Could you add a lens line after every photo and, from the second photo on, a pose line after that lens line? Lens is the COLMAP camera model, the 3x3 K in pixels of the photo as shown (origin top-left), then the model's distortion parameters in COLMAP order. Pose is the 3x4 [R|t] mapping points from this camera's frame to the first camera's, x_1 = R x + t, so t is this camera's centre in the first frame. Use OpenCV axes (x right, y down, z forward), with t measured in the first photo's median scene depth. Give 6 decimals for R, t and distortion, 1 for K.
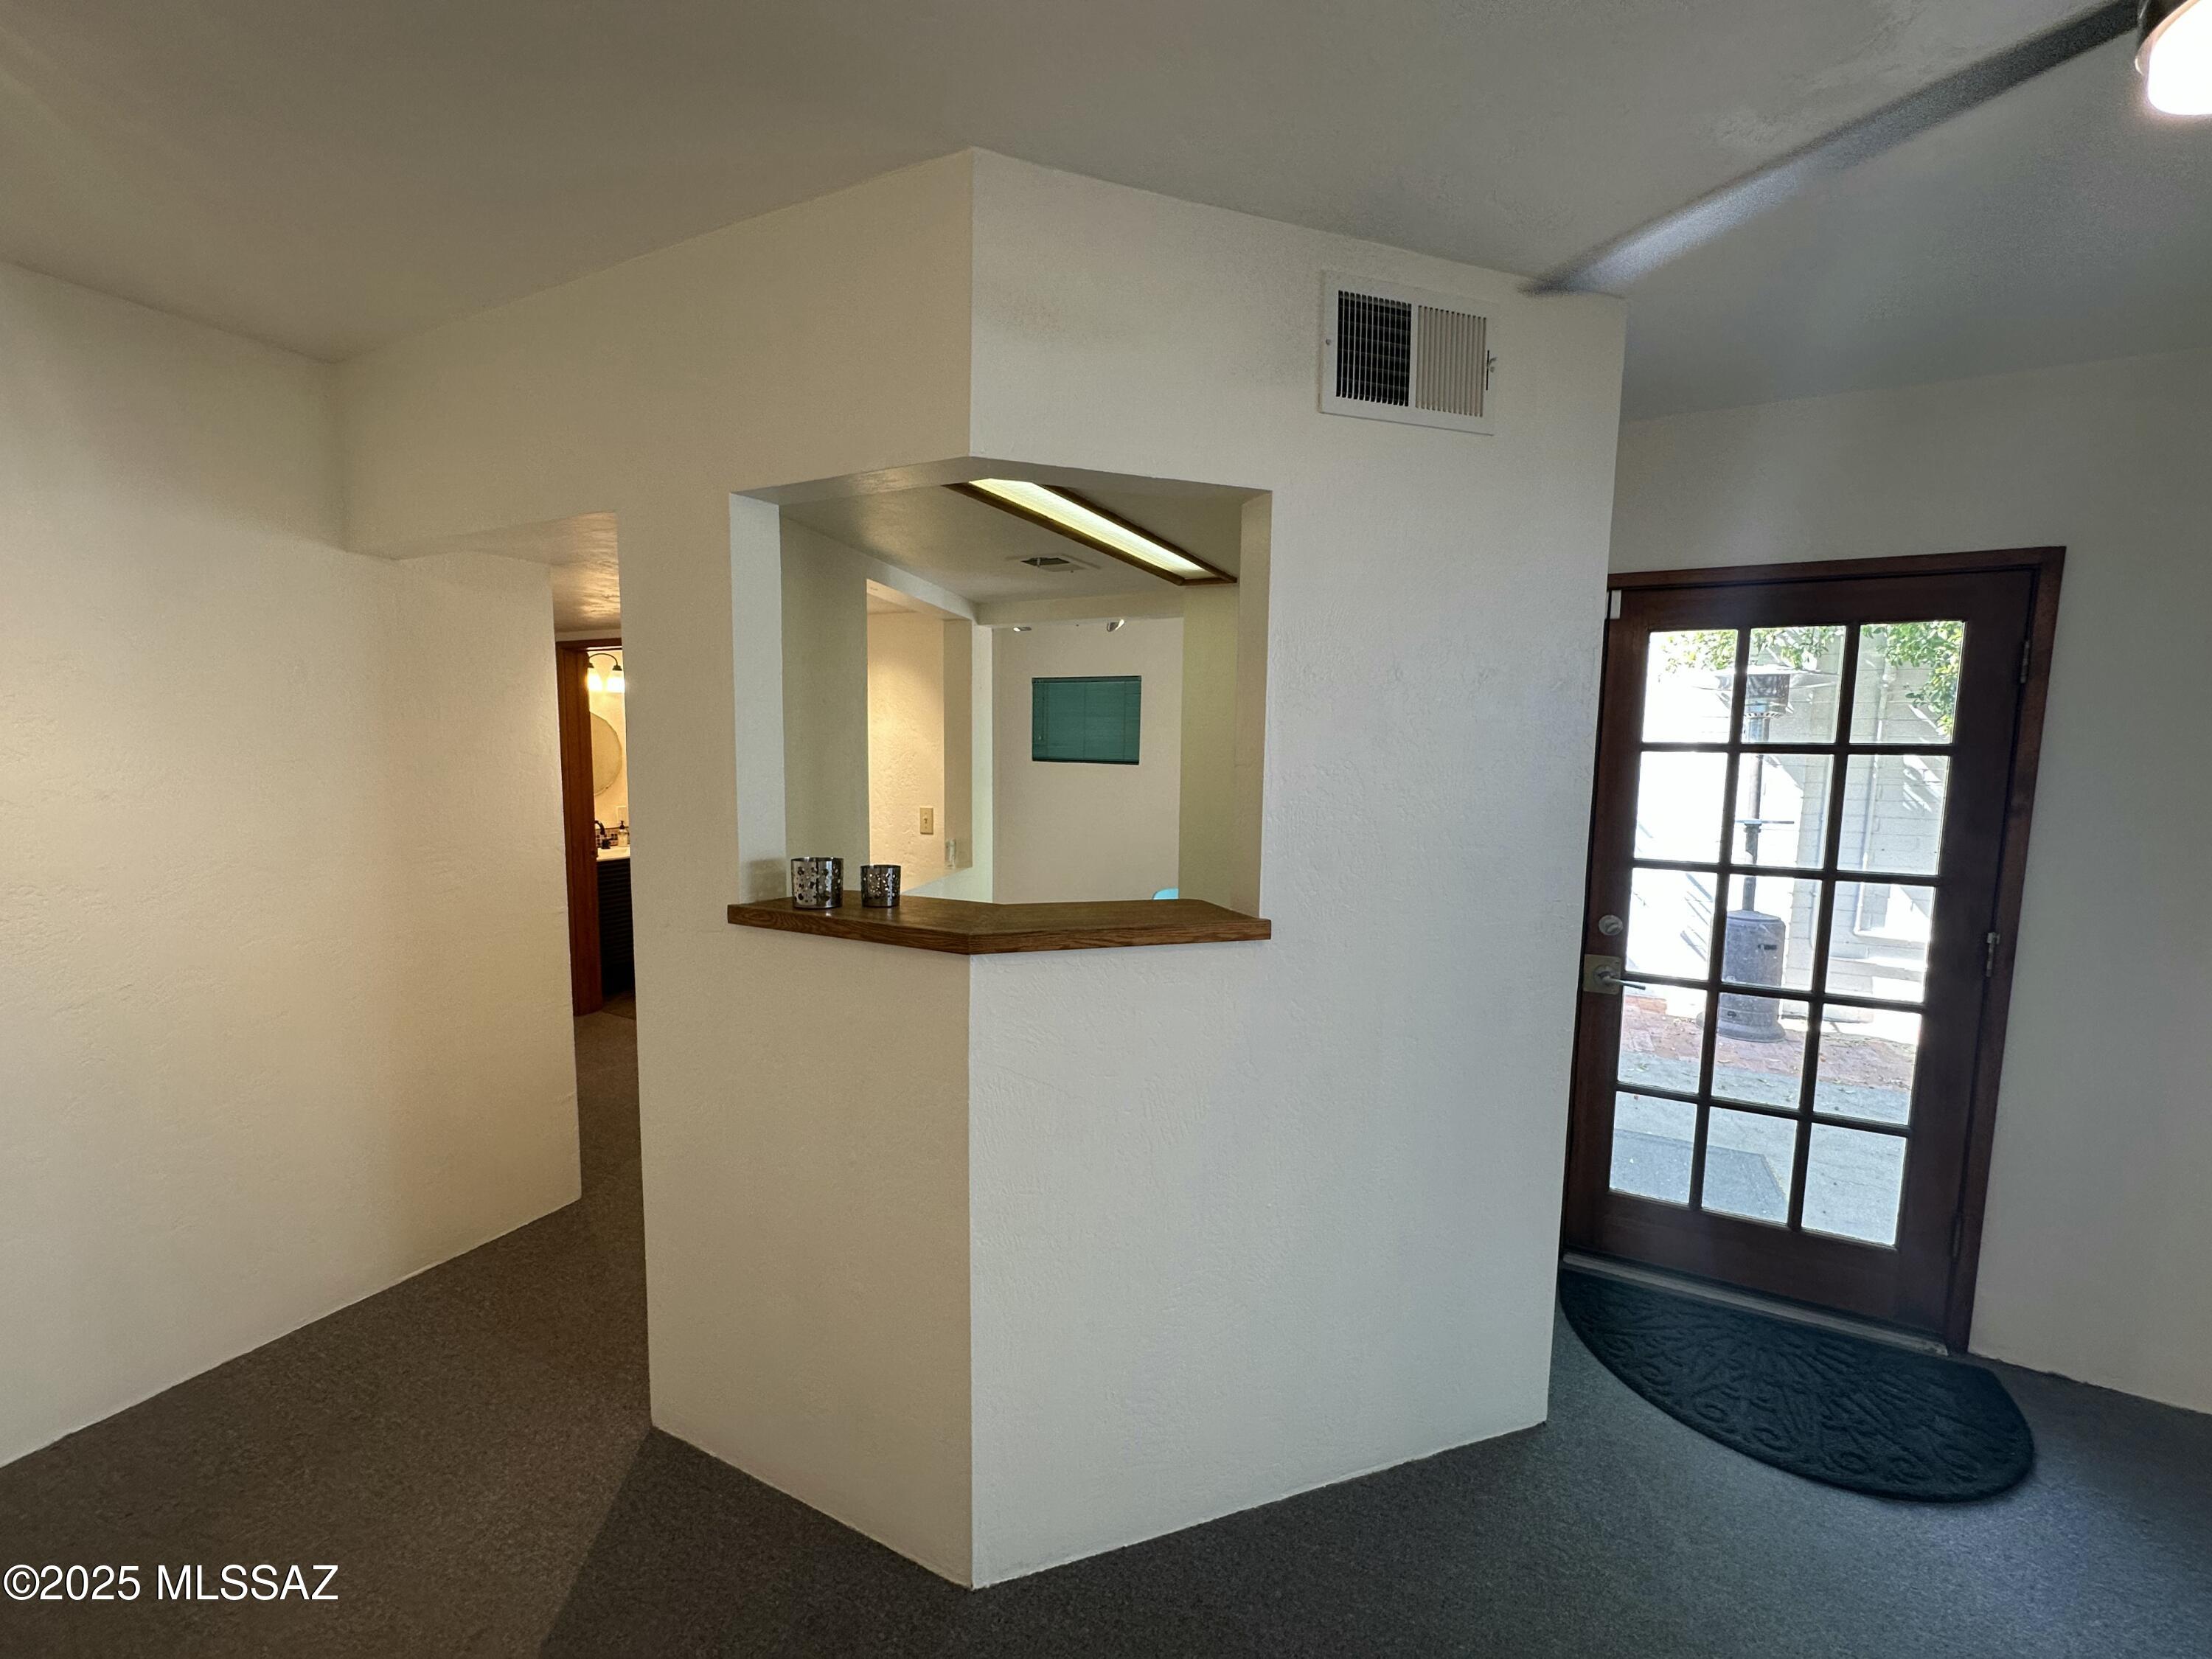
lens RADIAL K [[894.2, 0, 1105.6], [0, 894.2, 828.1], [0, 0, 1]] dist [-0.000152, -0.000036]
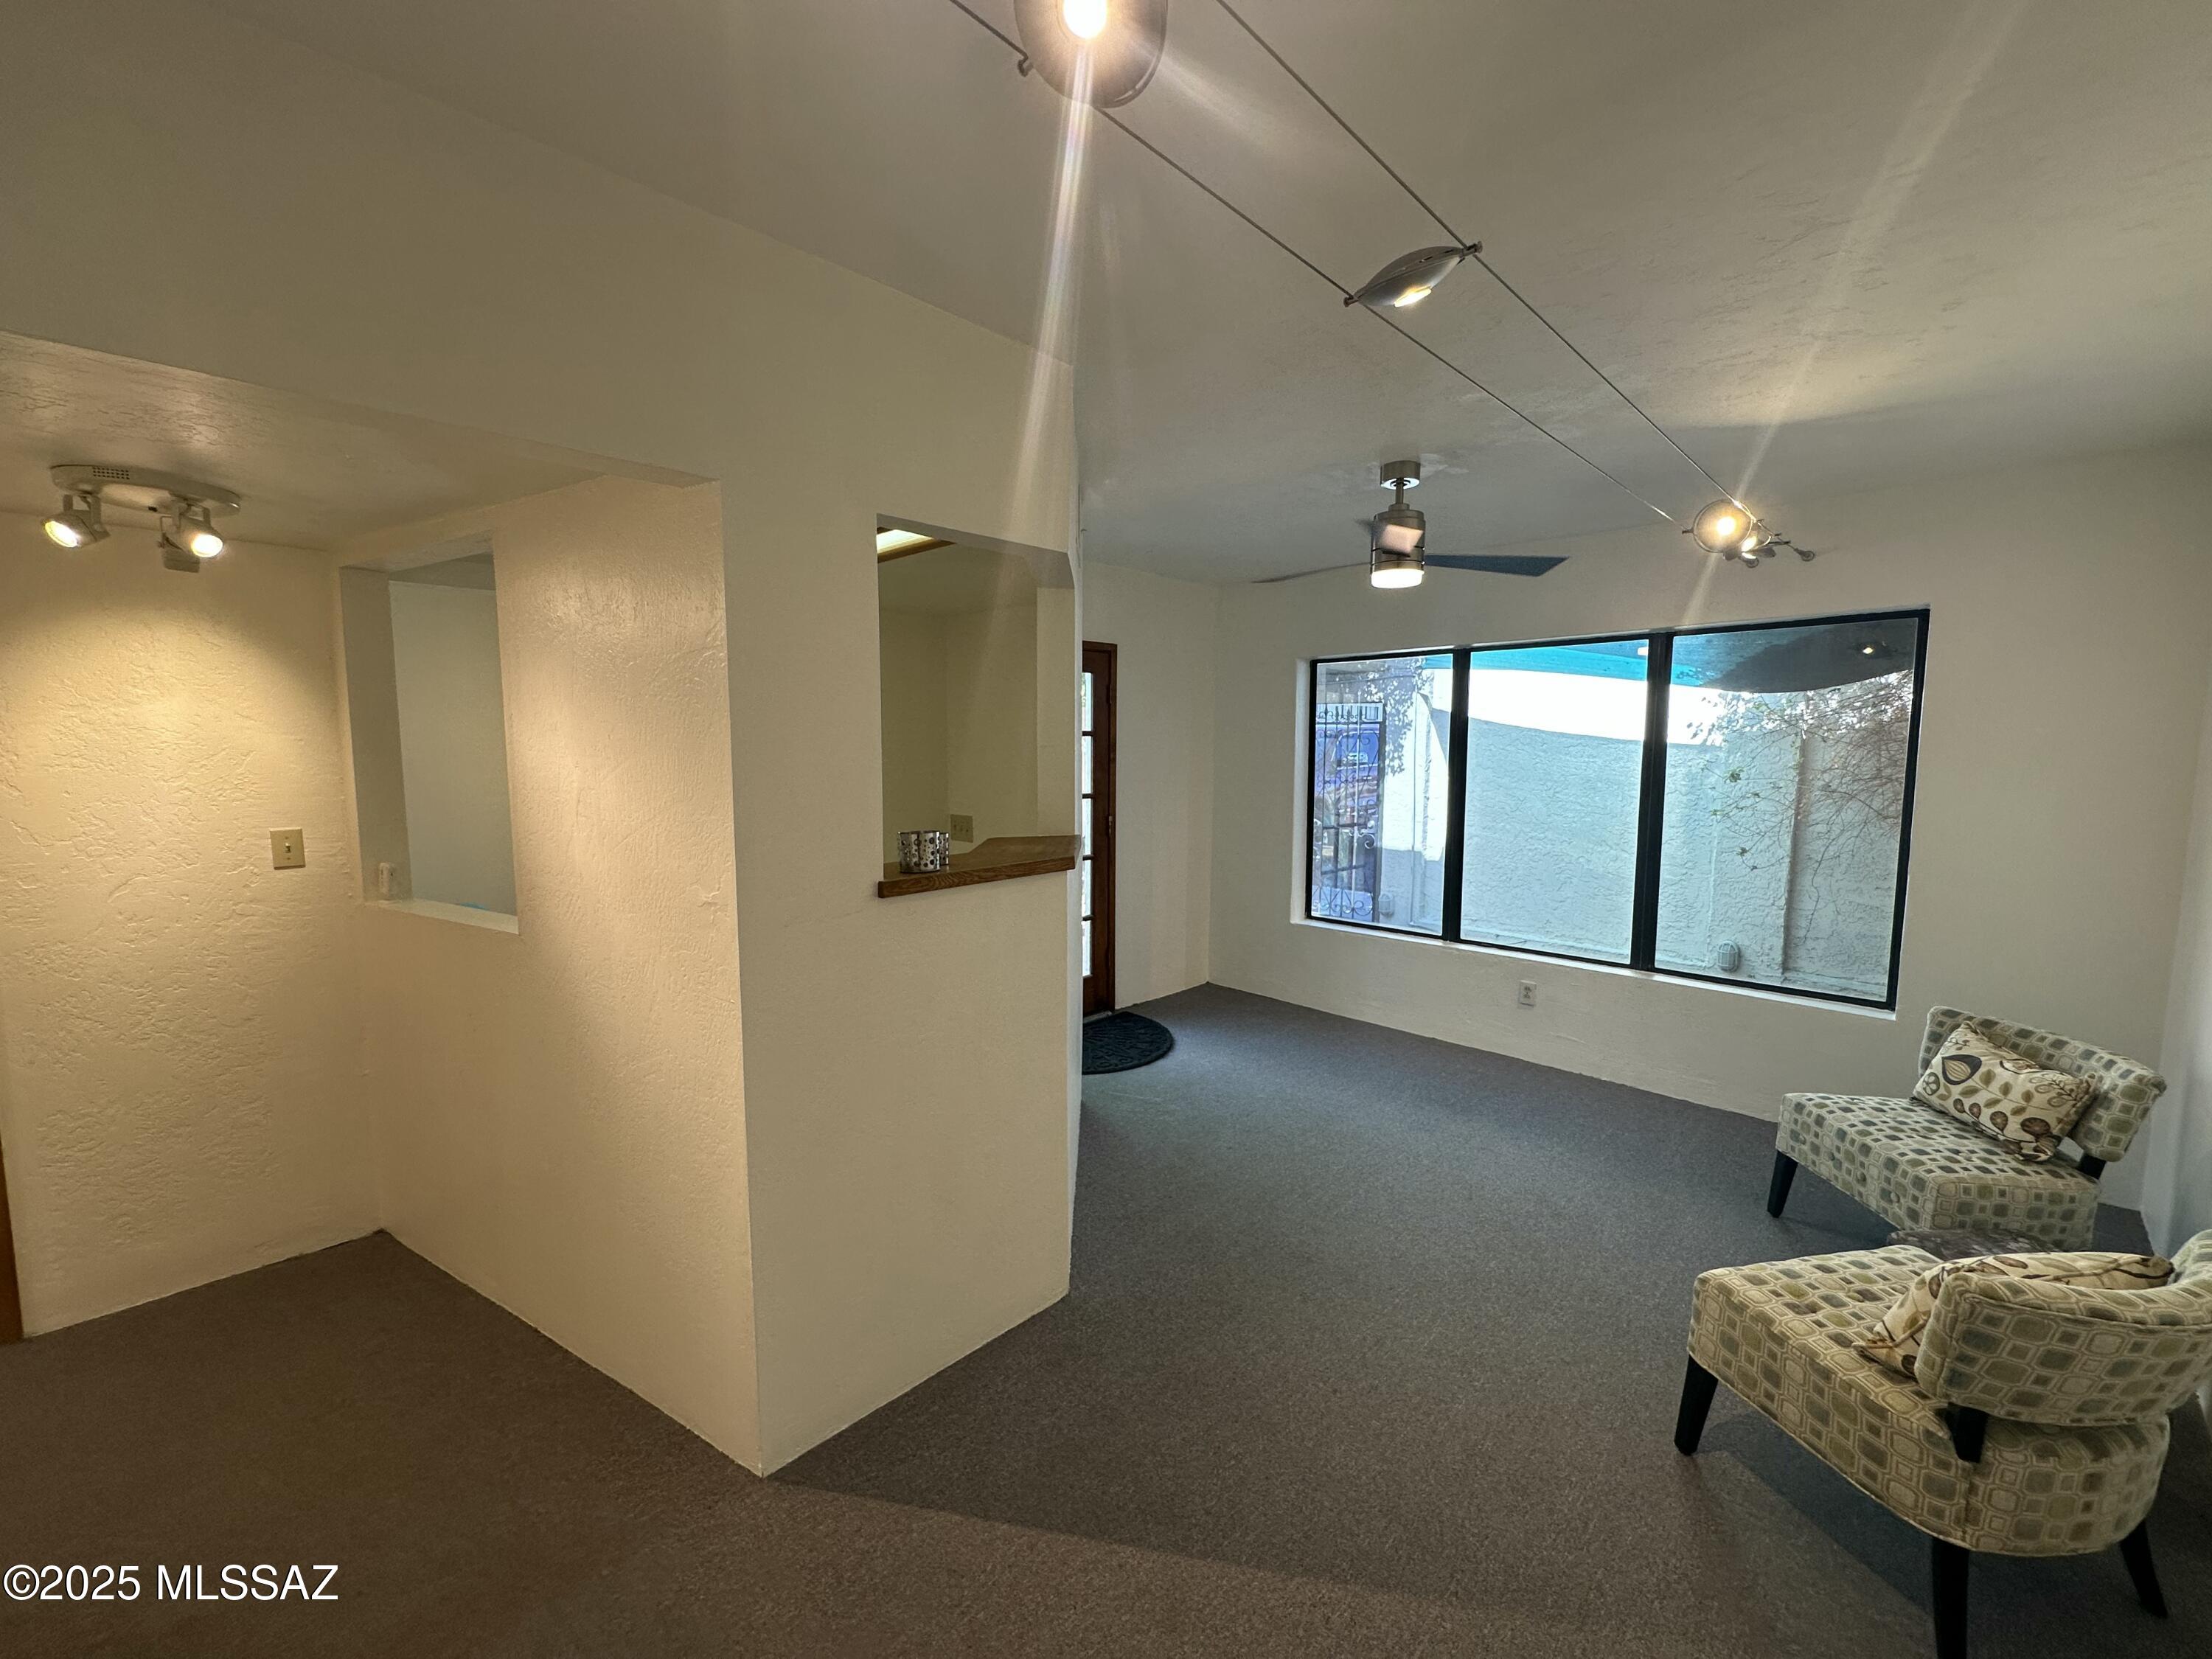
lens RADIAL K [[894.2, 0, 1102.9], [0, 894.2, 830.0], [0, 0, 1]] dist [-0.000152, -0.000036]
pose [[0.312462, -0.106340, 0.943959, -1.125803], [0.093189, 0.992353, 0.080945, -0.034663], [-0.945348, 0.062674, 0.319982, 0.315031]]
